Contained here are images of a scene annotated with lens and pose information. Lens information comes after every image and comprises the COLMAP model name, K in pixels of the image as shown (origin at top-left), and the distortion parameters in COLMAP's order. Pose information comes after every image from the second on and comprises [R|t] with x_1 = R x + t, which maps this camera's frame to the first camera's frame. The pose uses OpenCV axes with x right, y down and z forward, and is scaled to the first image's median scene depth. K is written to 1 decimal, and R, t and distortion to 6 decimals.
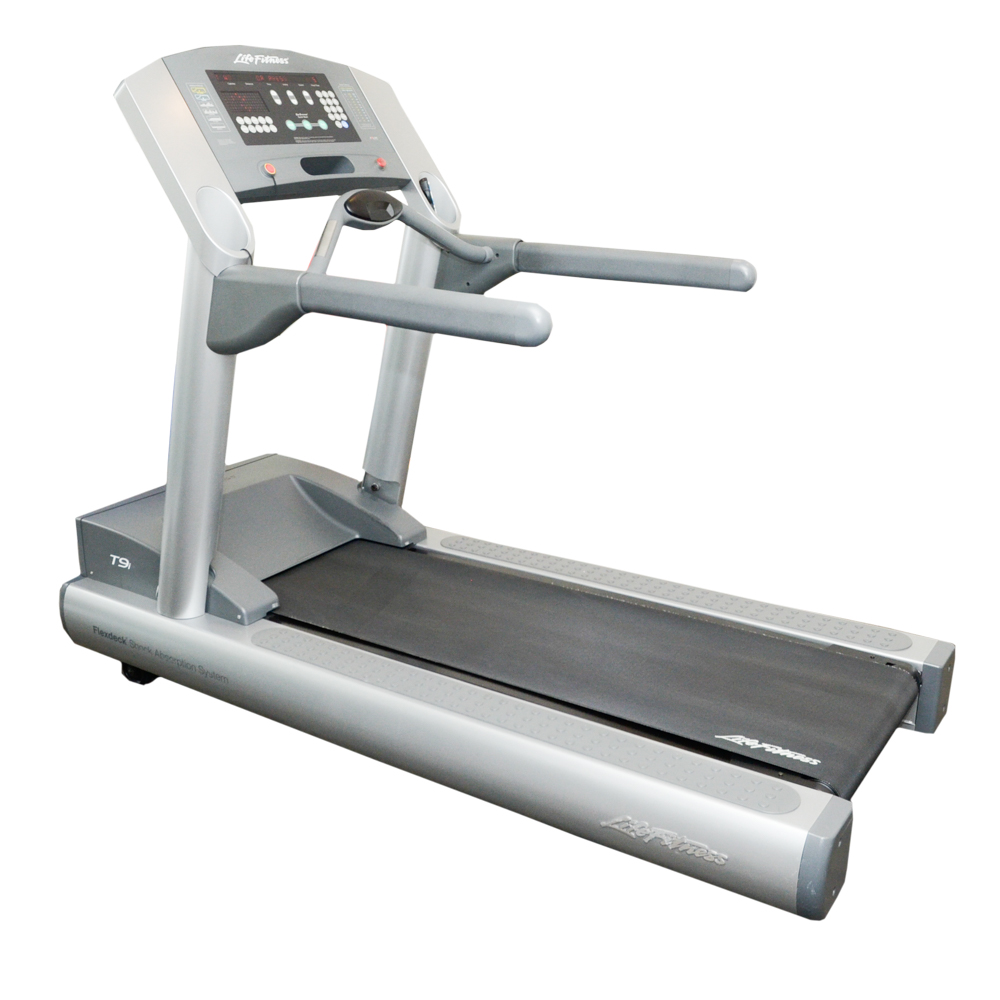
lens RADIAL K [[1110.4, 0, 500.0], [0, 1110.4, 500.0], [0, 0, 1]] dist [-0.077913, -0.018246]
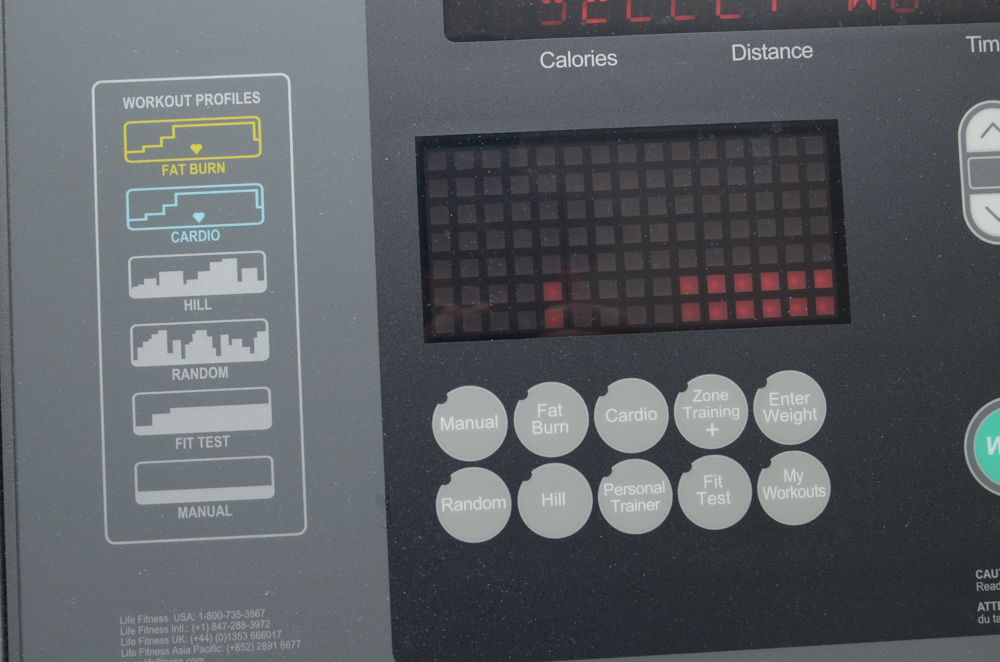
lens RADIAL K [[1118.1, 0, 500.0], [0, 1118.1, 331.0], [0, 0, 1]] dist [-0.039133, 0.005729]
pose [[0.602186, 0.421264, -0.678166, -0.147147], [-0.241007, 0.905745, 0.348627, -0.380934], [0.761110, -0.046495, 0.646955, 0.876931]]
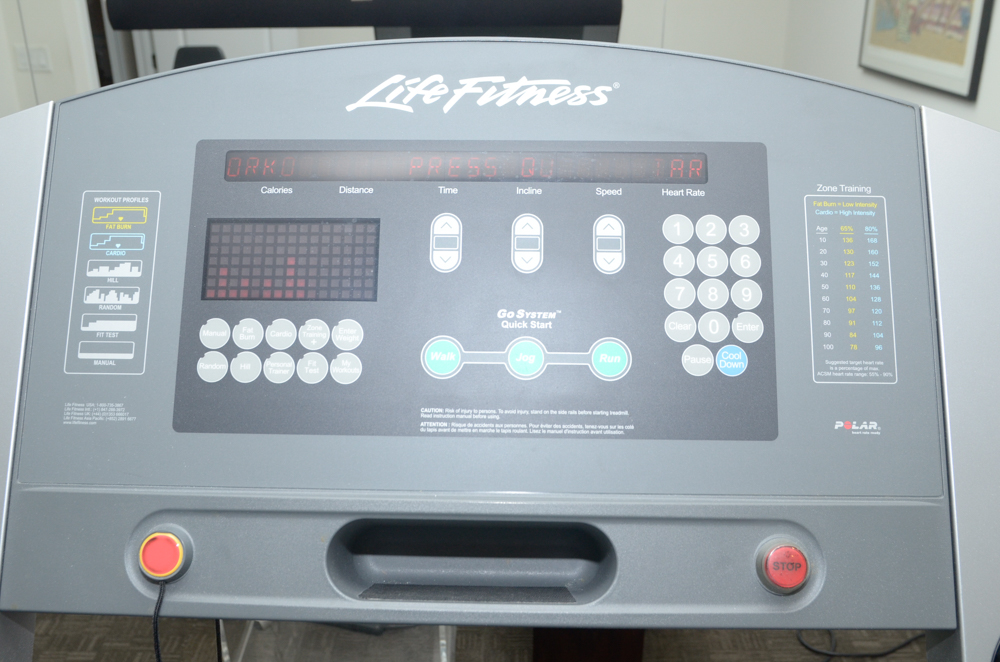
lens RADIAL K [[948.3, 0, 500.0], [0, 948.3, 331.0], [0, 0, 1]] dist [-0.076620, 0.054210]
pose [[0.539528, 0.343543, -0.768692, 0.000108], [-0.276001, 0.934688, 0.224012, -0.404865], [0.795445, 0.091299, 0.599109, 0.864162]]
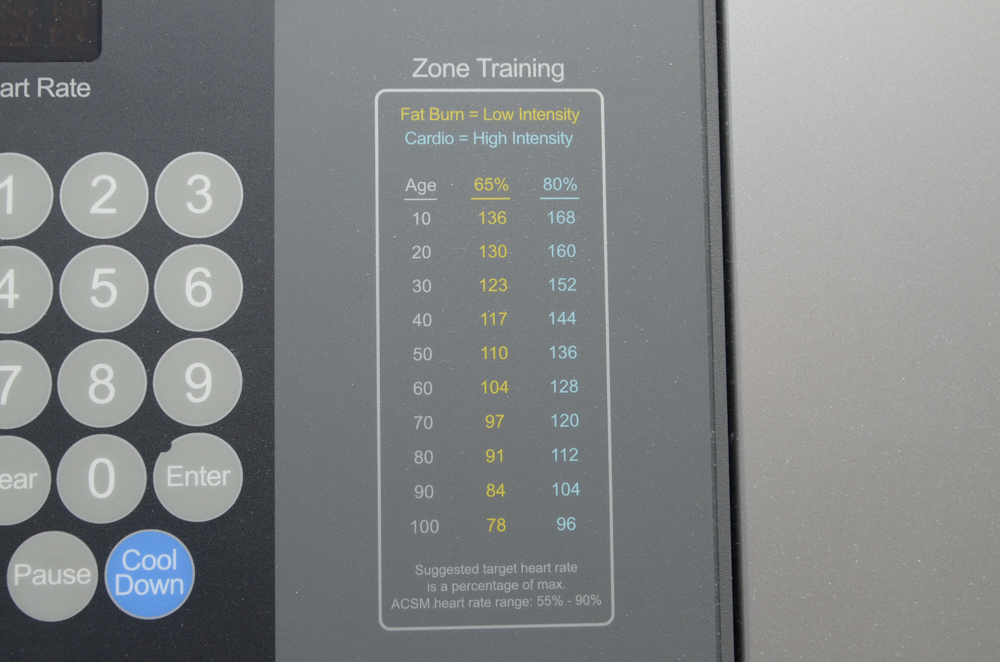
lens RADIAL K [[1248.9, 0, 500.0], [0, 1248.9, 331.0], [0, 0, 1]] dist [-0.016604, -0.019431]
pose [[0.602842, 0.421214, -0.677613, -0.063452], [-0.276259, 0.906950, 0.317998, -0.424739], [0.748506, -0.004506, 0.663112, 1.003701]]
